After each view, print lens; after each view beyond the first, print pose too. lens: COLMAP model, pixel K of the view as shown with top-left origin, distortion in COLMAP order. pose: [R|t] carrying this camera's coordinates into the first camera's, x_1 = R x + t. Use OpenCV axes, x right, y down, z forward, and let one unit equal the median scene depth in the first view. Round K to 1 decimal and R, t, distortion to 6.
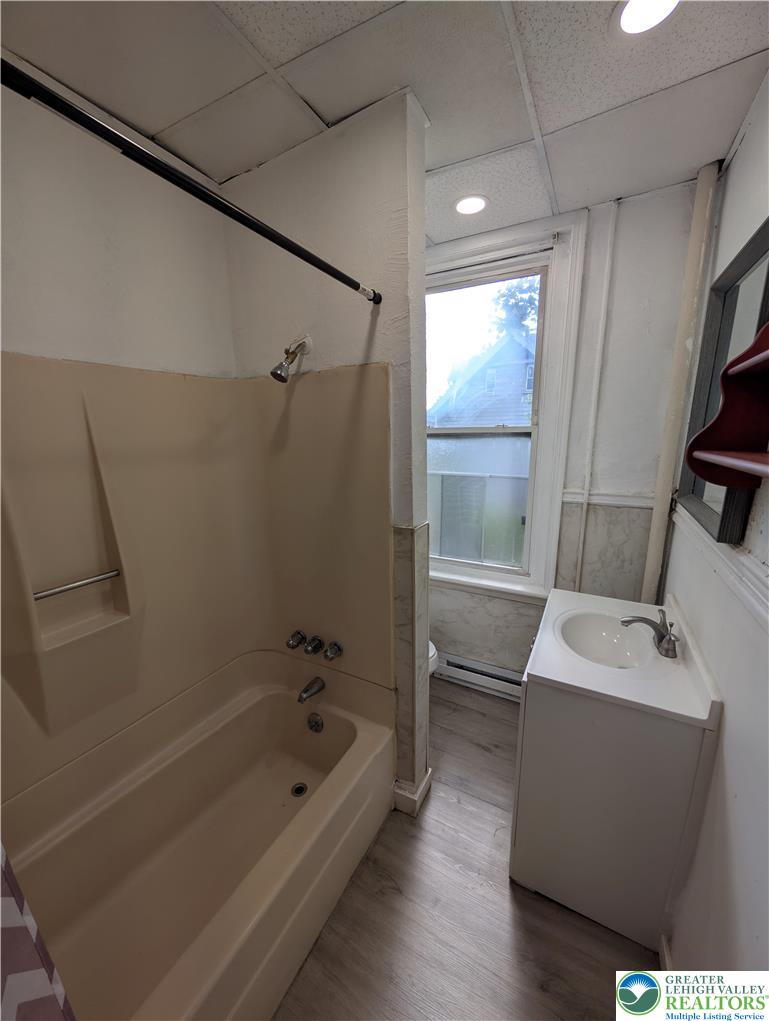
lens RADIAL K [[384.8, 0, 384.5], [0, 384.8, 510.5], [0, 0, 1]] dist [-0.002024, -0.000221]
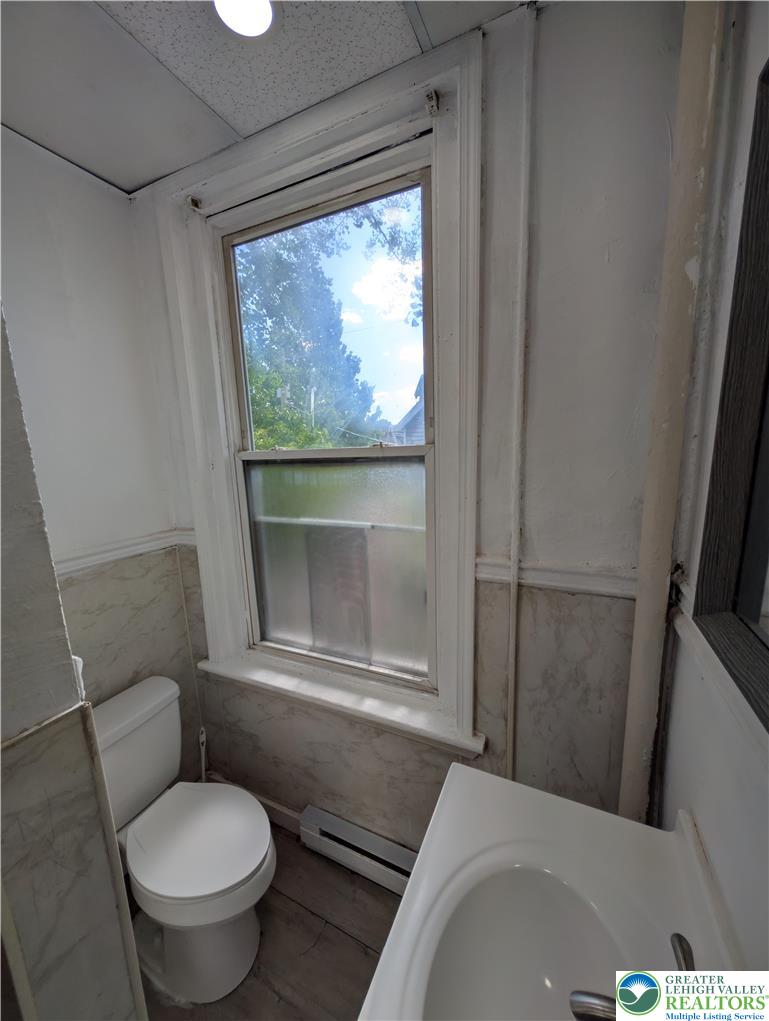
lens RADIAL K [[383.9, 0, 384.5], [0, 383.9, 510.5], [0, 0, 1]] dist [0.000808, 0.000320]
pose [[0.998828, -0.035766, 0.032623, 0.325758], [0.036674, 0.998944, -0.027659, -0.116132], [-0.031600, 0.028823, 0.999085, 0.458196]]
